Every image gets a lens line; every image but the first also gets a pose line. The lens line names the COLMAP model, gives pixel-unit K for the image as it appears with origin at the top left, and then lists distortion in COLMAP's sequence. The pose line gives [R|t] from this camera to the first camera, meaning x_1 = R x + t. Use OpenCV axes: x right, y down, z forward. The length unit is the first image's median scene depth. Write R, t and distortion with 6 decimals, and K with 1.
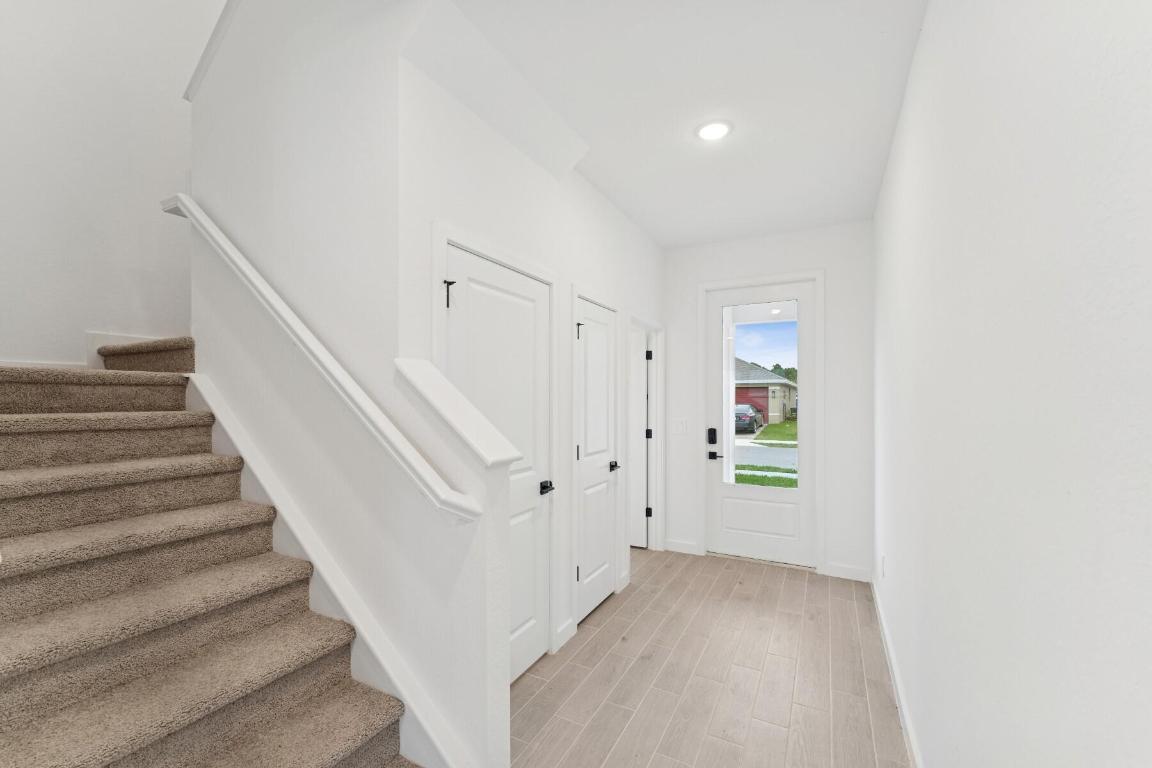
lens RADIAL K [[468.0, 0, 575.3], [0, 468.0, 403.1], [0, 0, 1]] dist [0.001686, 0.000019]
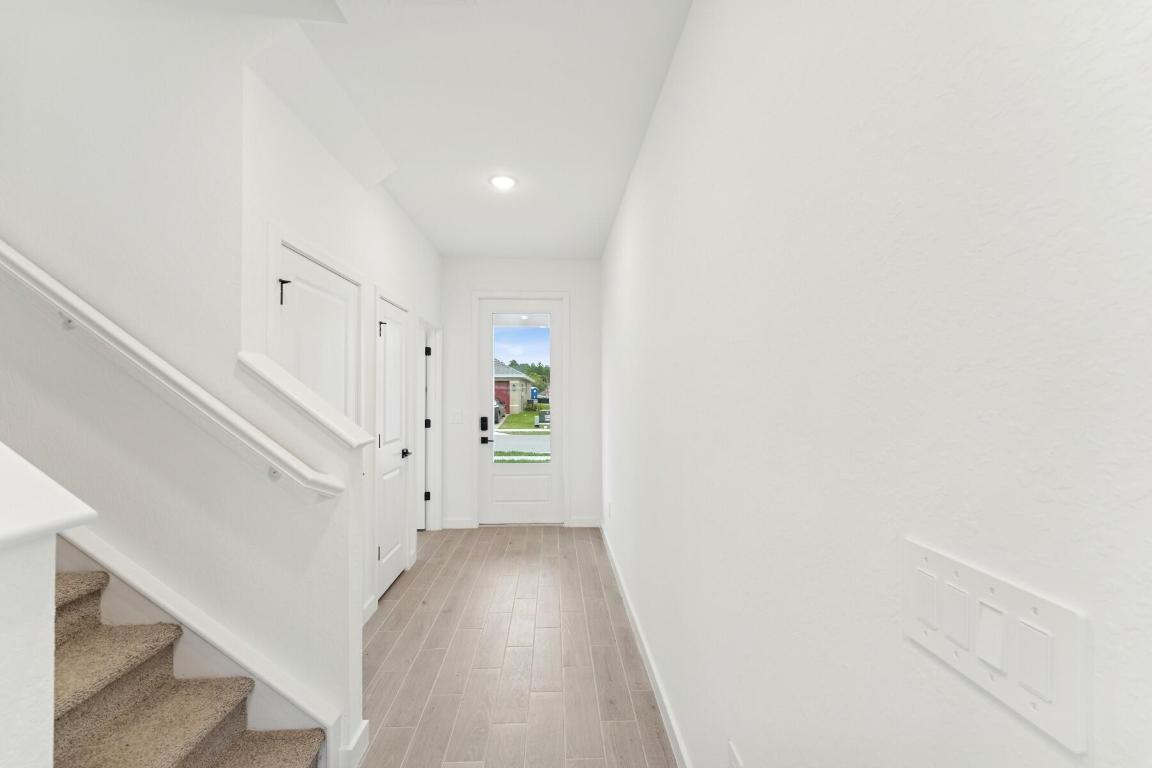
lens RADIAL K [[468.9, 0, 575.3], [0, 468.9, 394.9], [0, 0, 1]] dist [0.006269, 0.000035]
pose [[0.856152, -0.003184, 0.516714, -0.146984], [0.004401, 0.999990, -0.001130, 0.002082], [-0.516705, 0.003241, 0.856157, -0.144965]]
